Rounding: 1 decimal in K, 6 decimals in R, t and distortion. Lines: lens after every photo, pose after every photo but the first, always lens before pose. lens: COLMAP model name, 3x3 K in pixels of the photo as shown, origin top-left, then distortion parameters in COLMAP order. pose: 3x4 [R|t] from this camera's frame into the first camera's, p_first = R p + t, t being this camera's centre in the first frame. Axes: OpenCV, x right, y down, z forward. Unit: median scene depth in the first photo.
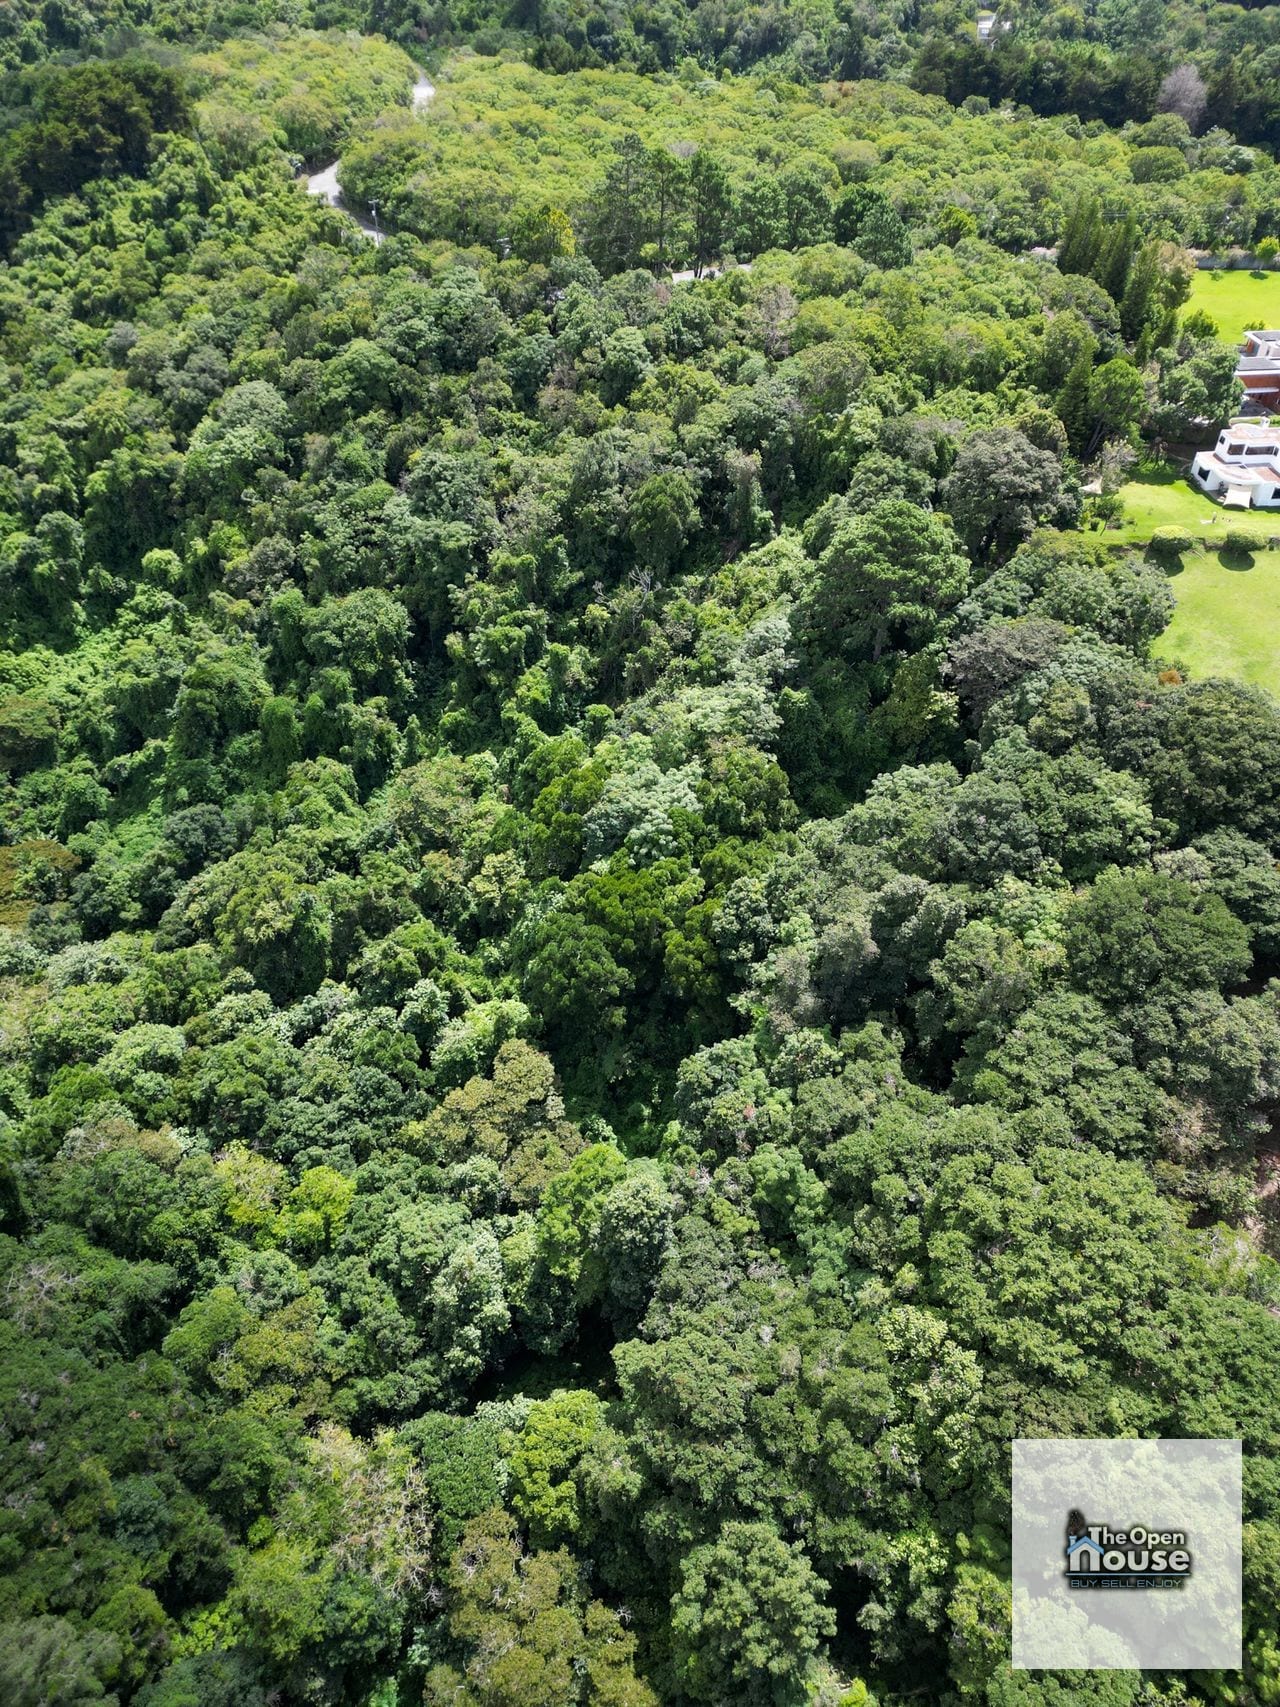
lens RADIAL K [[1197.4, 0, 642.2], [0, 1197.4, 862.2], [0, 0, 1]] dist [0.074423, -0.070050]
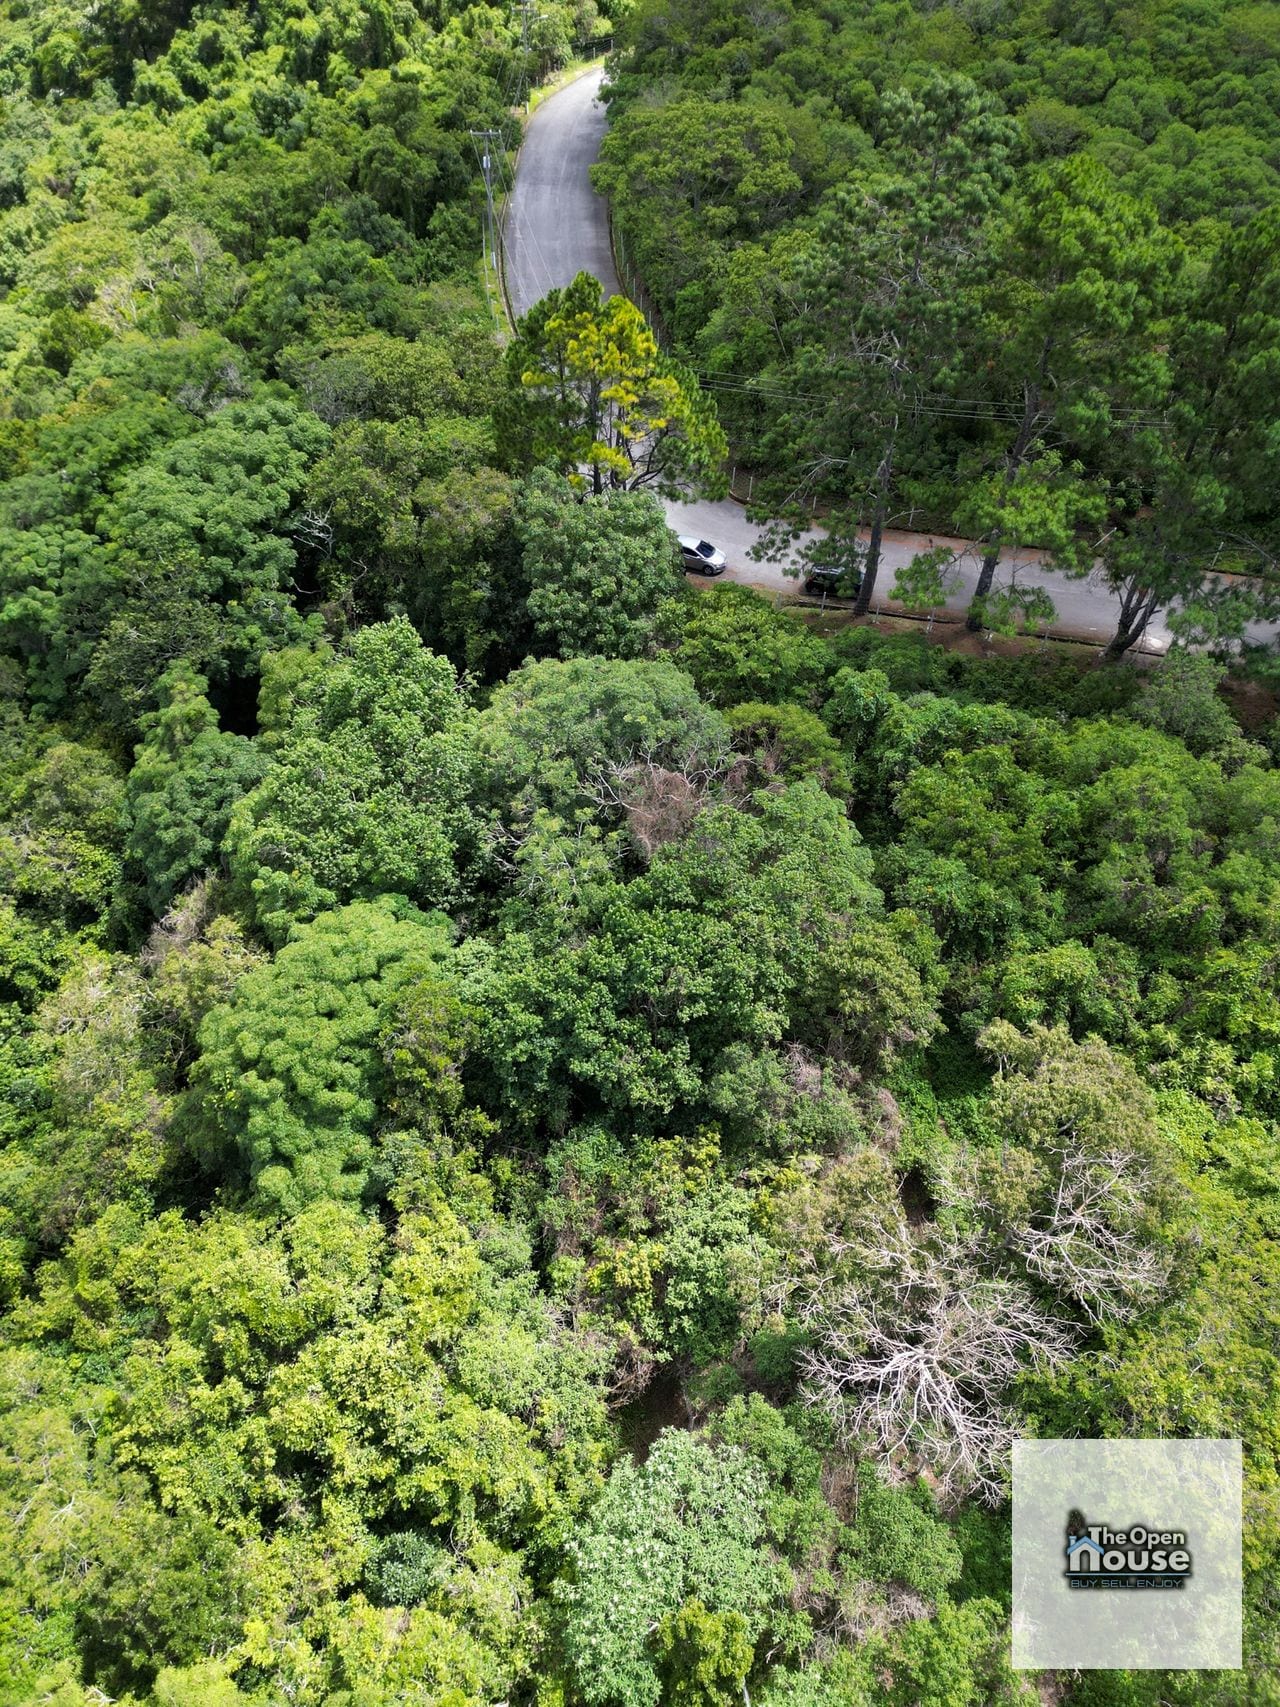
lens RADIAL K [[1197.4, 0, 639.2], [0, 1197.4, 859.4], [0, 0, 1]] dist [0.074423, -0.070050]
pose [[0.777607, 0.459157, -0.429537, 0.141526], [-0.423888, 0.887401, 0.181215, -0.615662], [0.464378, 0.041161, 0.884680, 0.982824]]
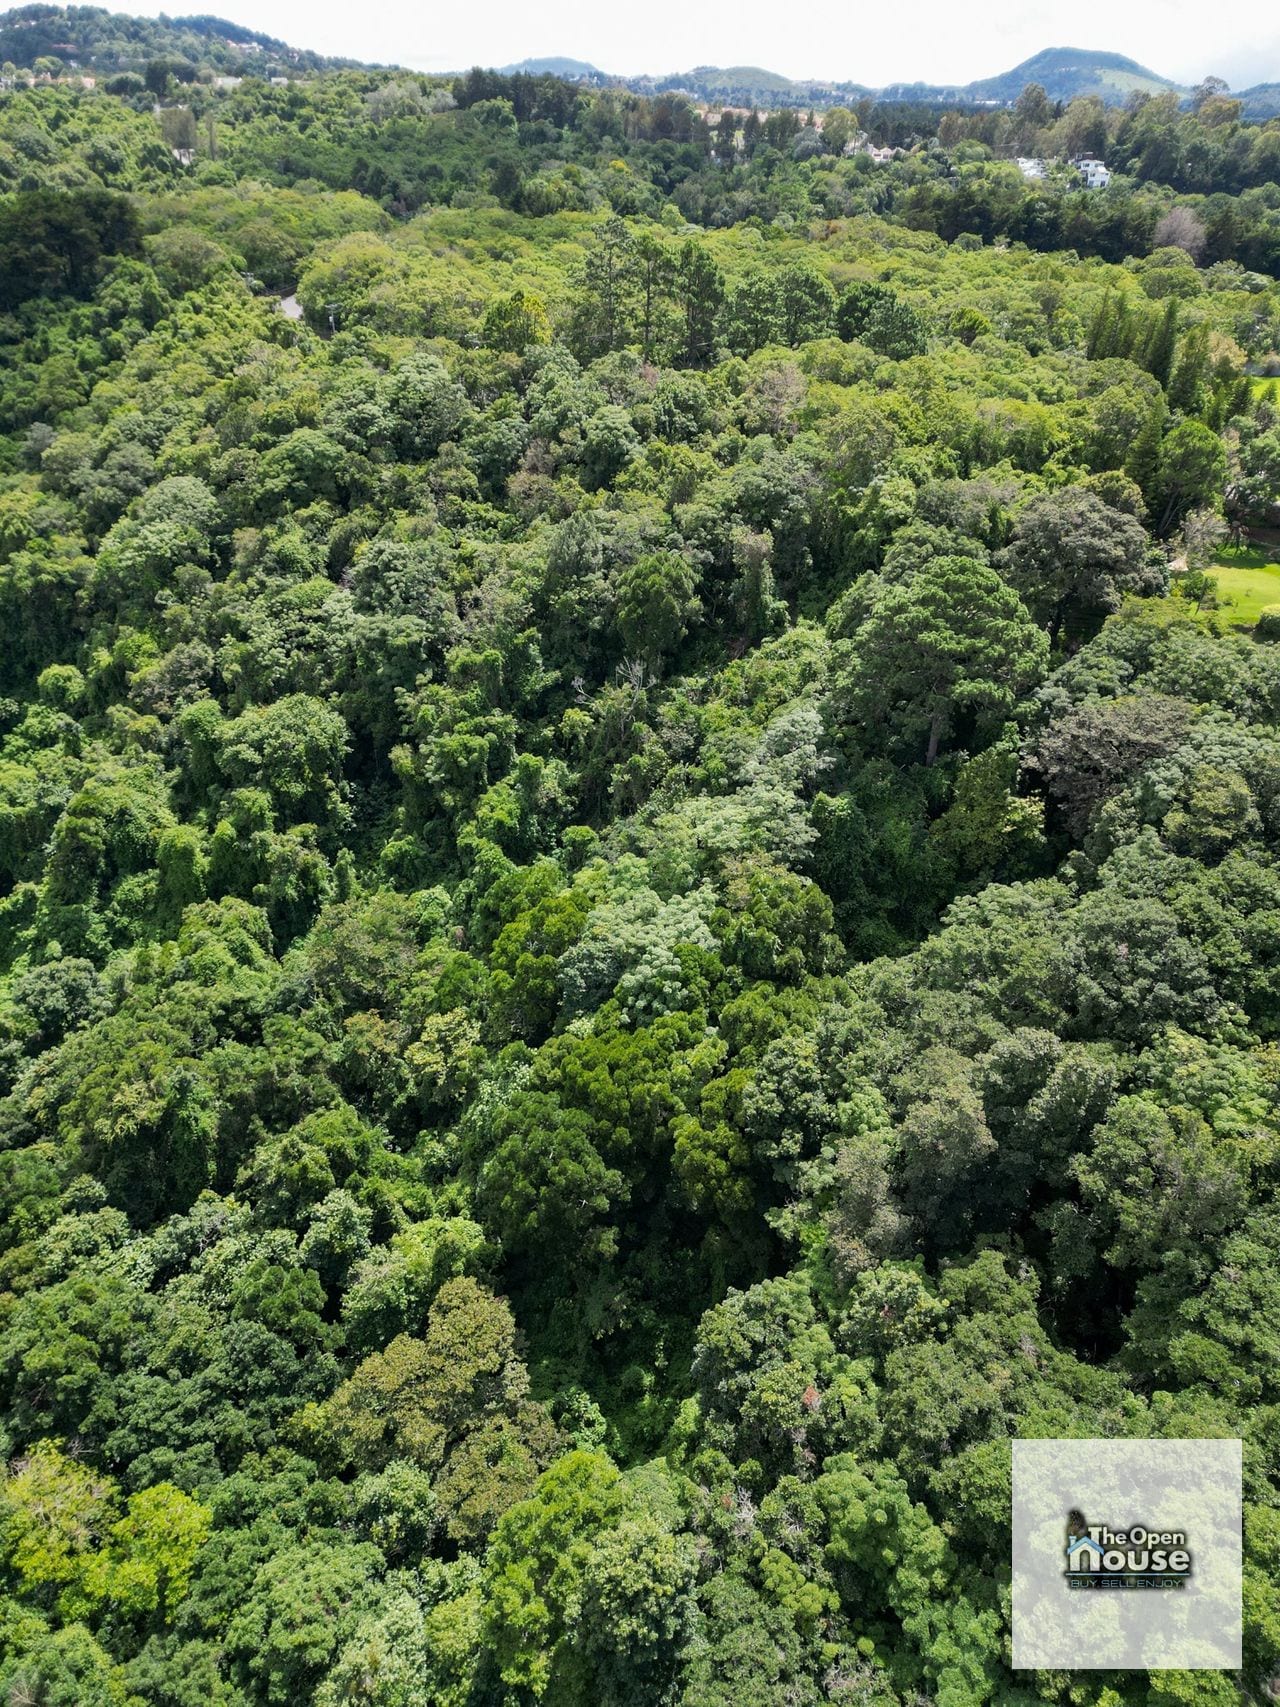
lens RADIAL K [[1197.4, 0, 643.8], [0, 1197.4, 856.4], [0, 0, 1]] dist [0.074423, -0.070050]
pose [[0.999802, -0.007496, 0.018443, -0.008823], [0.010312, 0.987444, -0.157632, 0.015564], [-0.017030, 0.157791, 0.987326, 0.234727]]
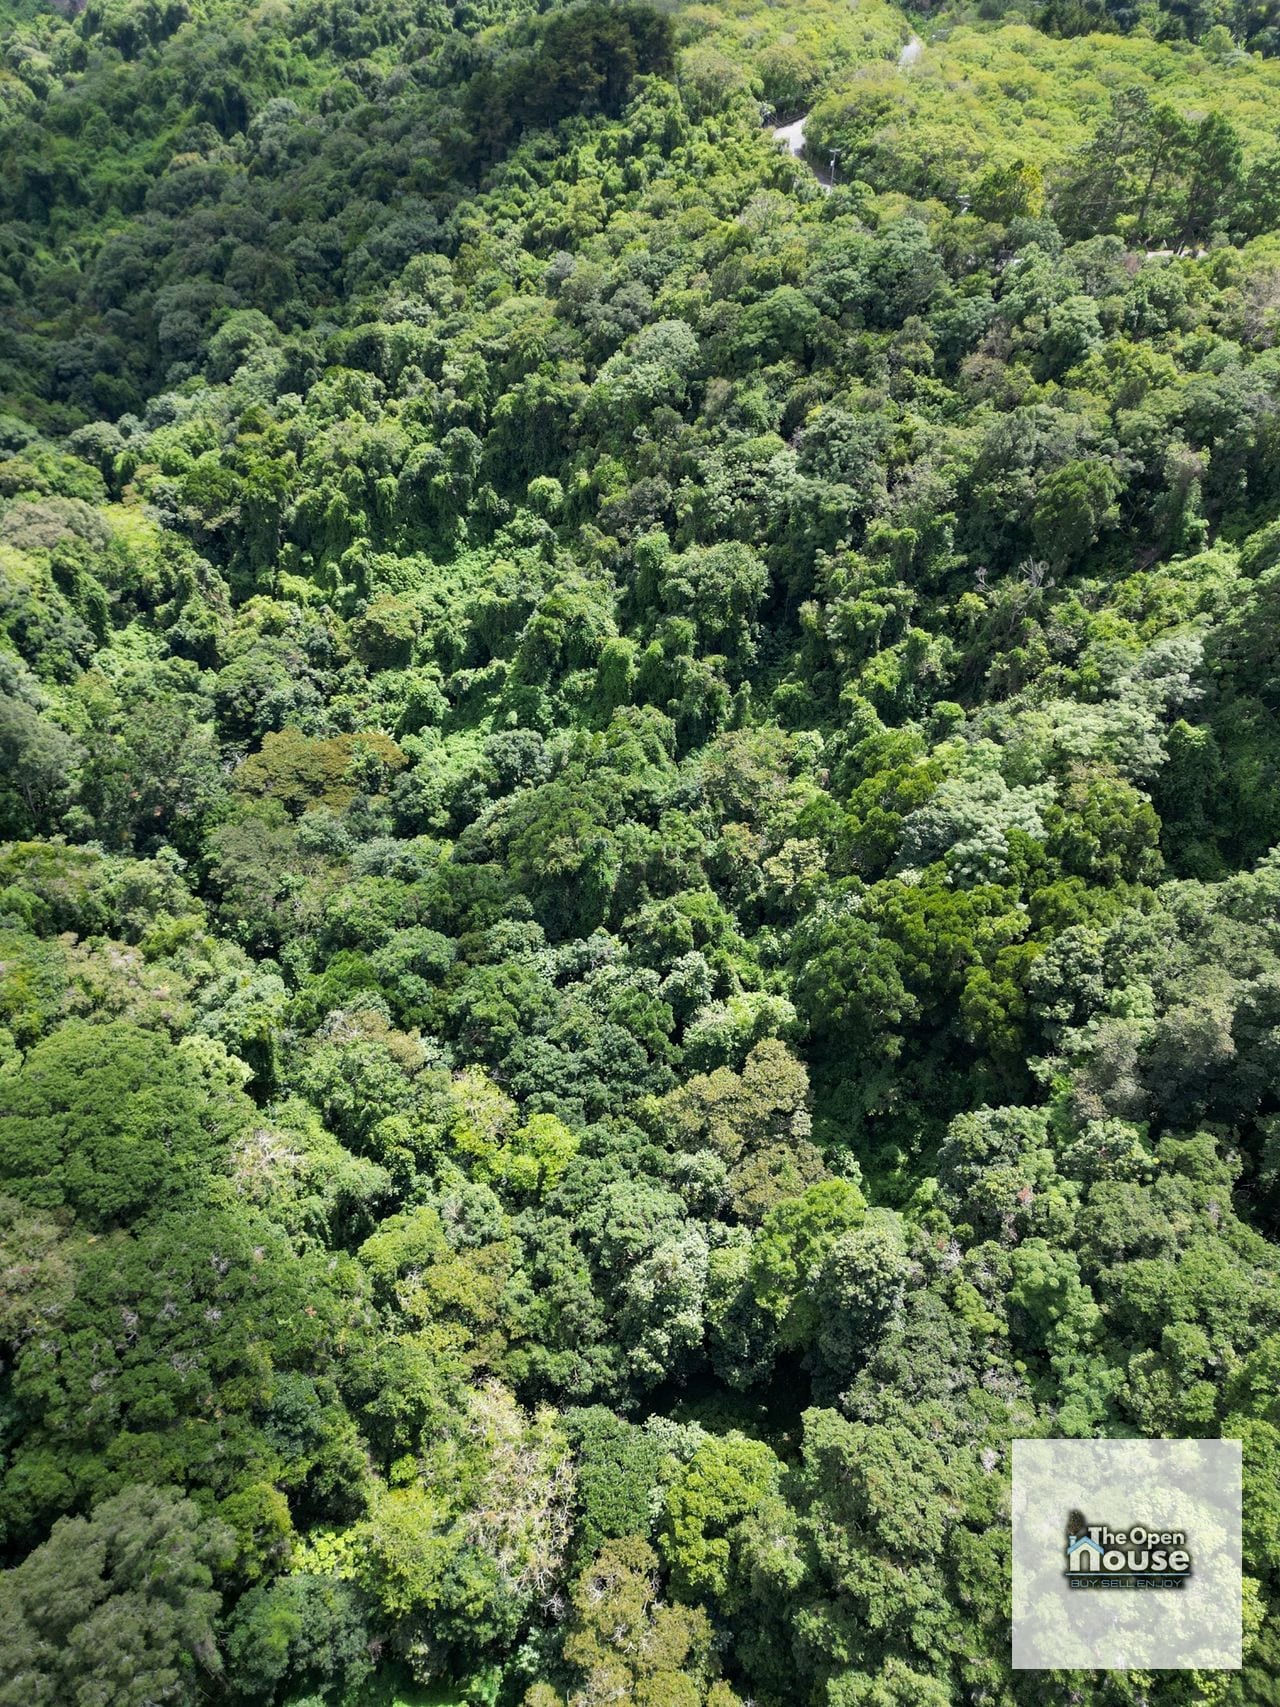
lens RADIAL K [[1197.4, 0, 632.5], [0, 1197.4, 858.3], [0, 0, 1]] dist [0.074423, -0.070050]
pose [[0.941086, 0.219975, -0.256841, -0.003143], [-0.220149, 0.975051, 0.028452, 0.009876], [0.256692, 0.029768, 0.966035, 0.074992]]
